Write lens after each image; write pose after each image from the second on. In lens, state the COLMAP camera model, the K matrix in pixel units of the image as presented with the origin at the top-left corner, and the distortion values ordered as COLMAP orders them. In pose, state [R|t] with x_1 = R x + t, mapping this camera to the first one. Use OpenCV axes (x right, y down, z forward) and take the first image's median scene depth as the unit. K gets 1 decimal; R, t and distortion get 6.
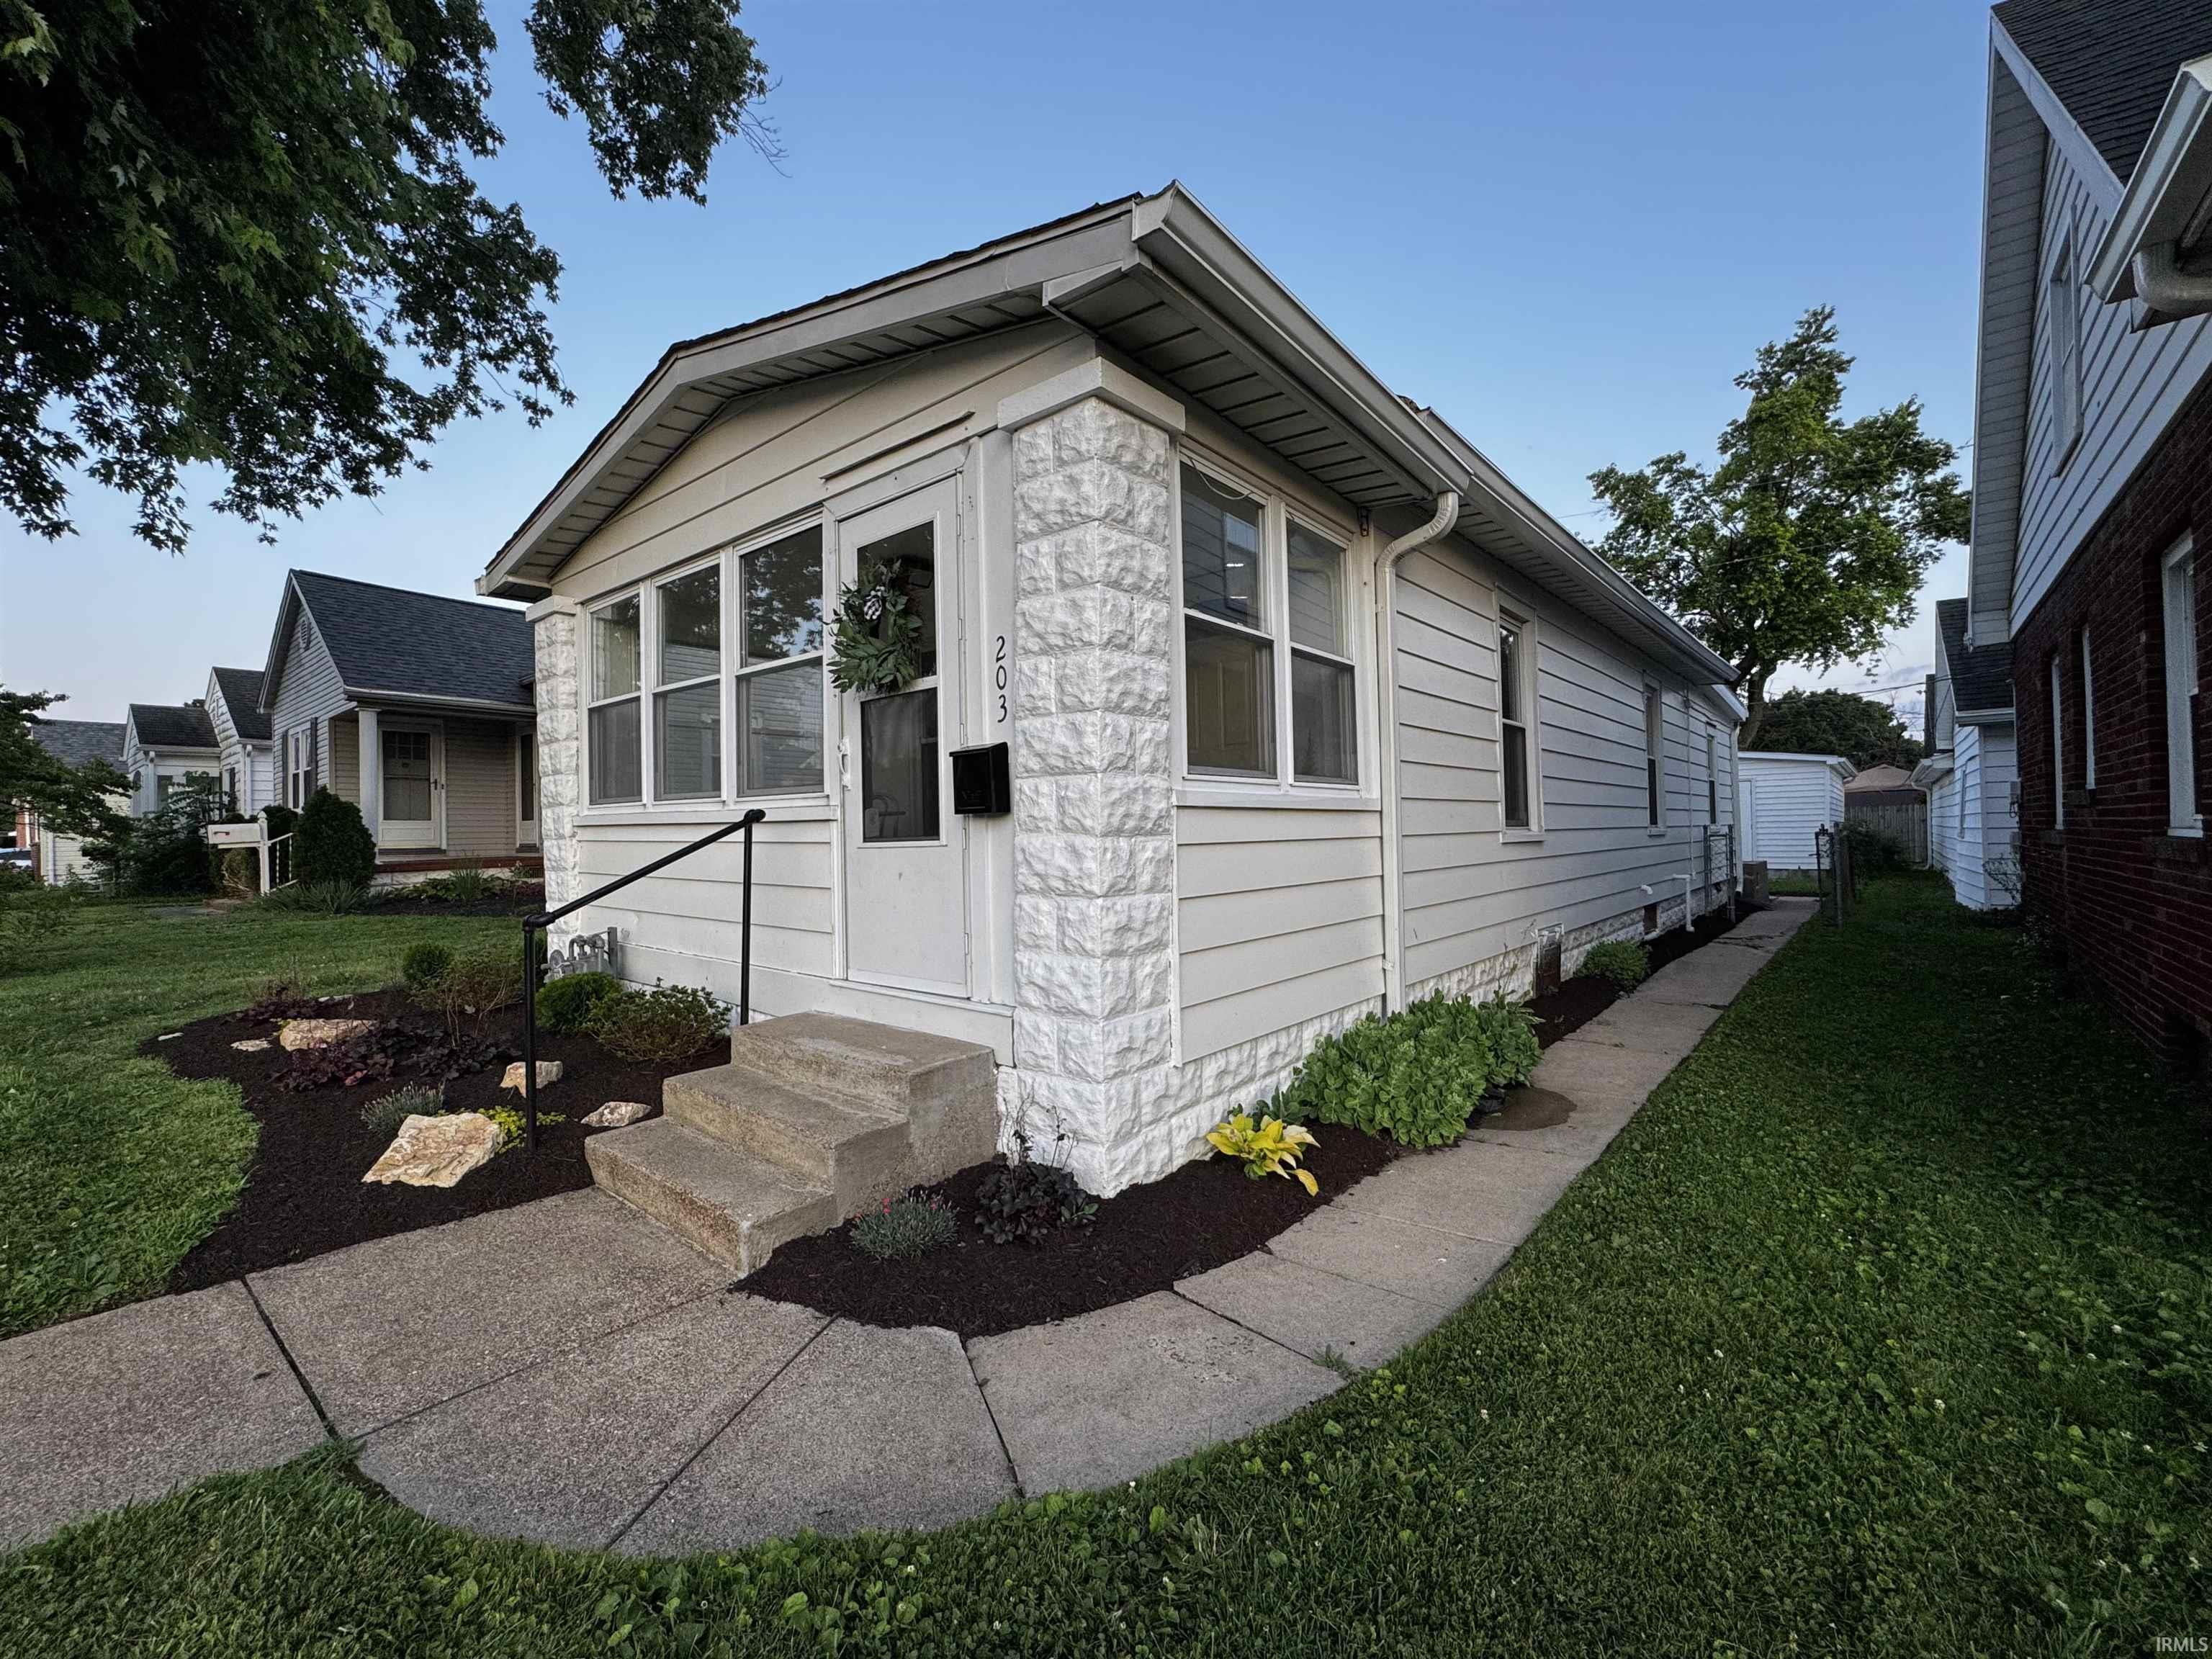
lens RADIAL K [[930.4, 0, 1109.9], [0, 930.4, 824.7], [0, 0, 1]] dist [0.003170, 0.000798]
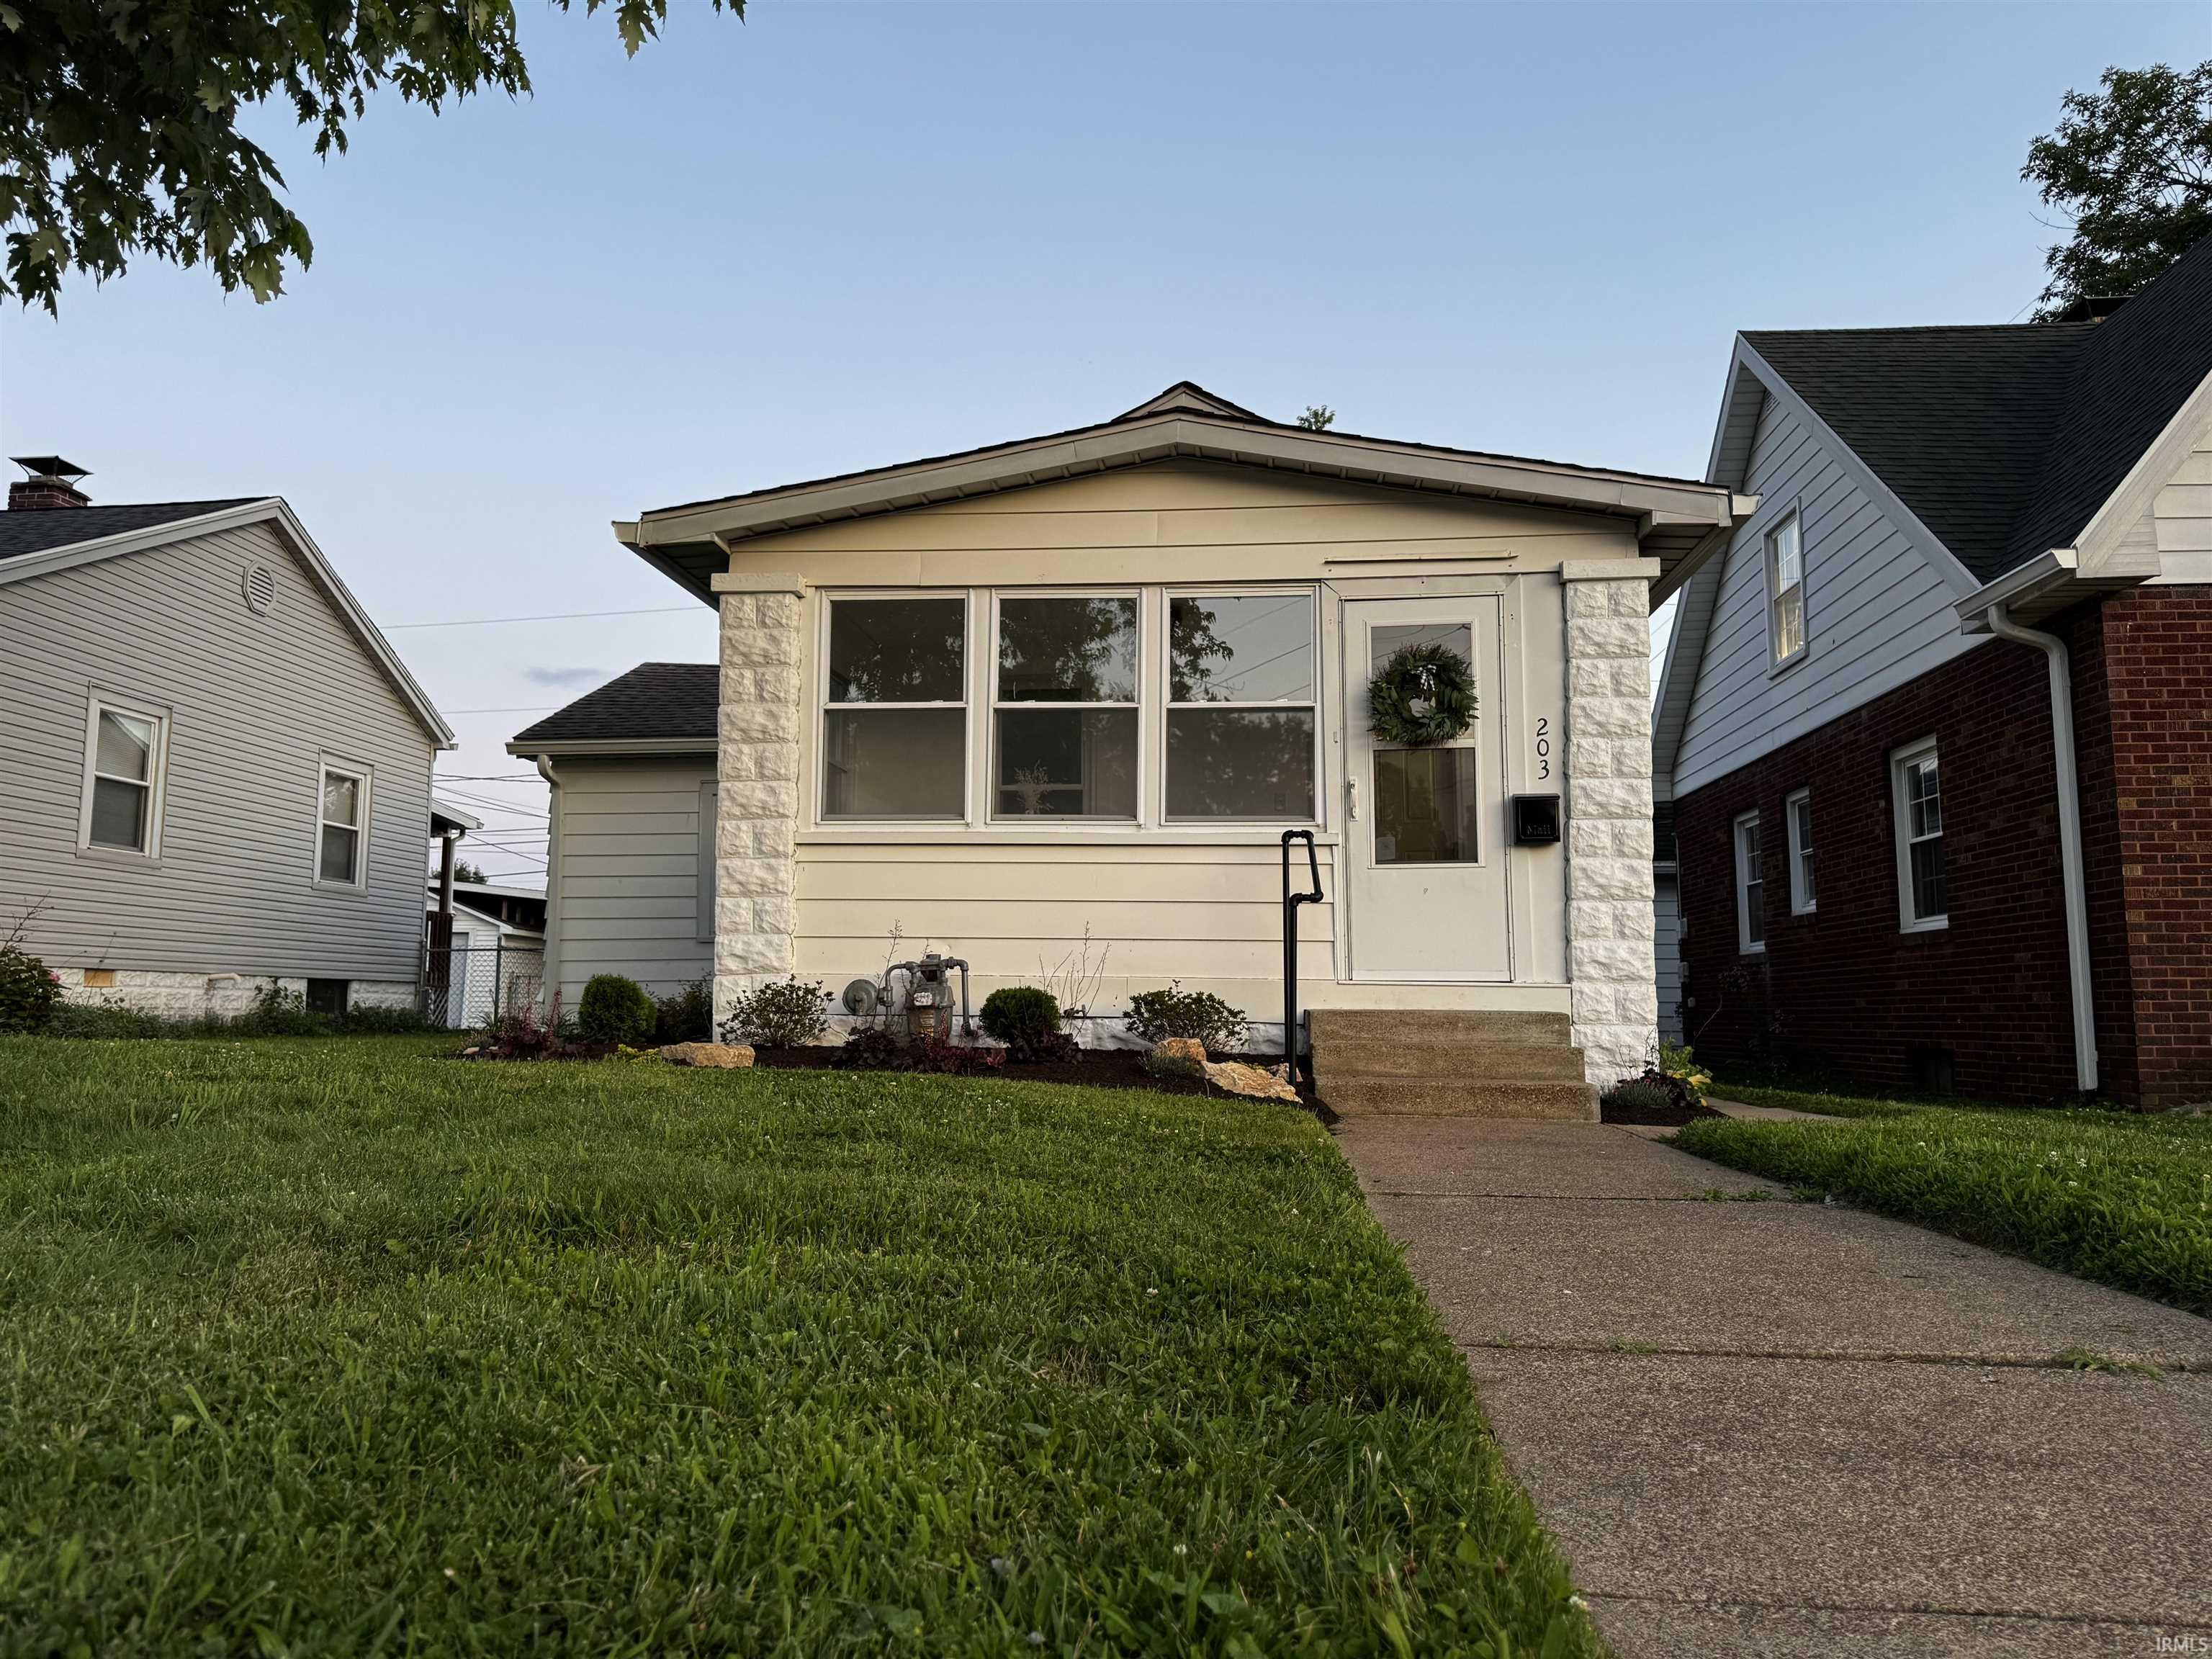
lens RADIAL K [[1549.1, 0, 1097.7], [0, 1549.1, 824.5], [0, 0, 1]] dist [0.068683, -0.065431]
pose [[0.823932, 0.091279, 0.559289, -1.891696], [-0.024041, 0.991684, -0.126433, 0.258058], [-0.566178, 0.090727, 0.819274, -0.503740]]
